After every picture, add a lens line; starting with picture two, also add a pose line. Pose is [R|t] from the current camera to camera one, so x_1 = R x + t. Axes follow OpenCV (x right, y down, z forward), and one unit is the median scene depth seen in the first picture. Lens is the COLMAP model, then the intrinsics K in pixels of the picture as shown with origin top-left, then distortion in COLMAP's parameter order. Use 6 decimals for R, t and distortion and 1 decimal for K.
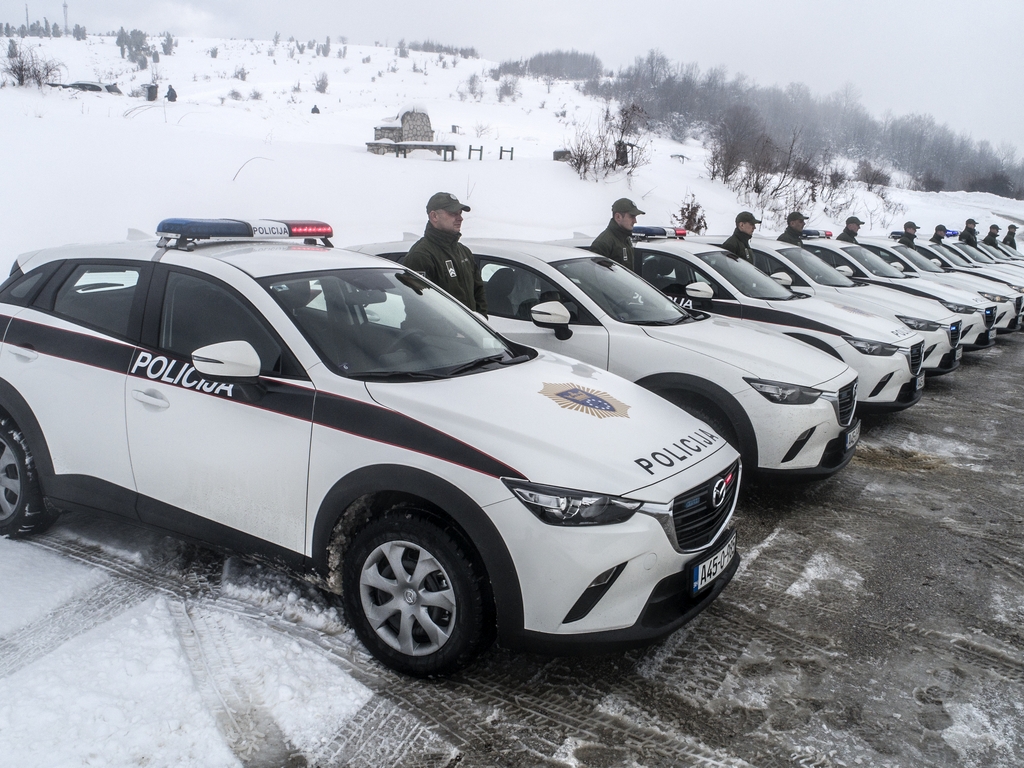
lens RADIAL K [[903.0, 0, 512.0], [0, 903.0, 384.0], [0, 0, 1]] dist [-0.012552, -0.002446]
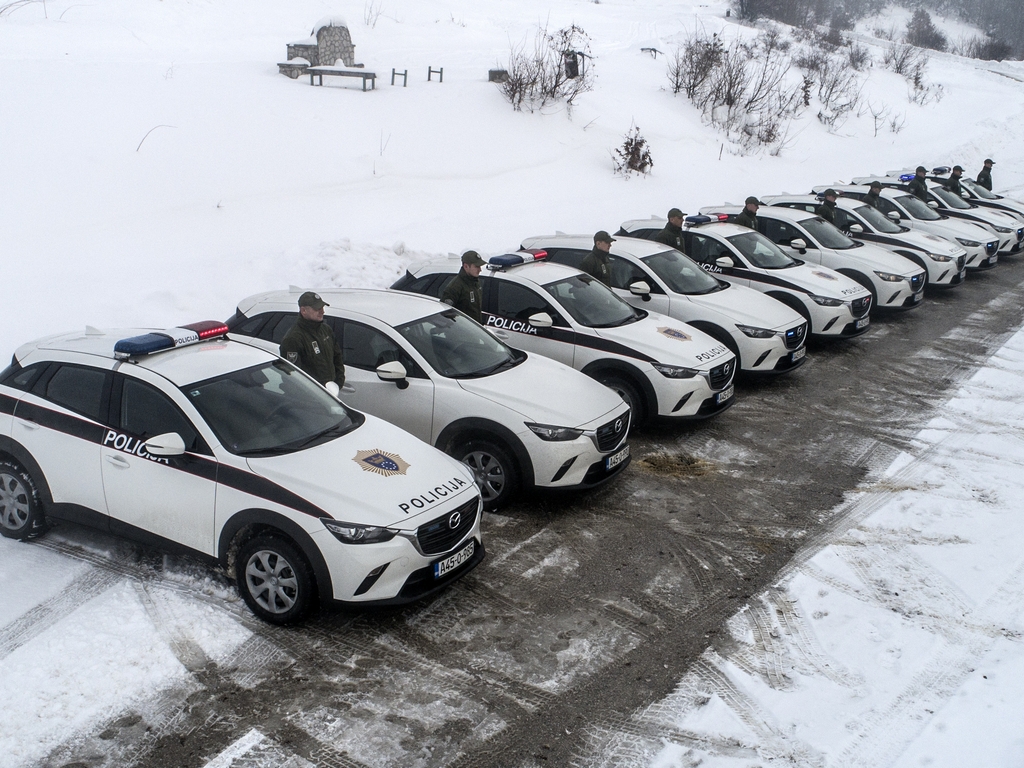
lens RADIAL K [[1268.4, 0, 512.0], [0, 1268.4, 384.0], [0, 0, 1]] dist [-0.017783, 0.008238]
pose [[0.999993, -0.003768, -0.000295, 0.319017], [0.003779, 0.994901, 0.100787, -0.355711], [-0.000086, -0.100787, 0.994908, -1.284141]]
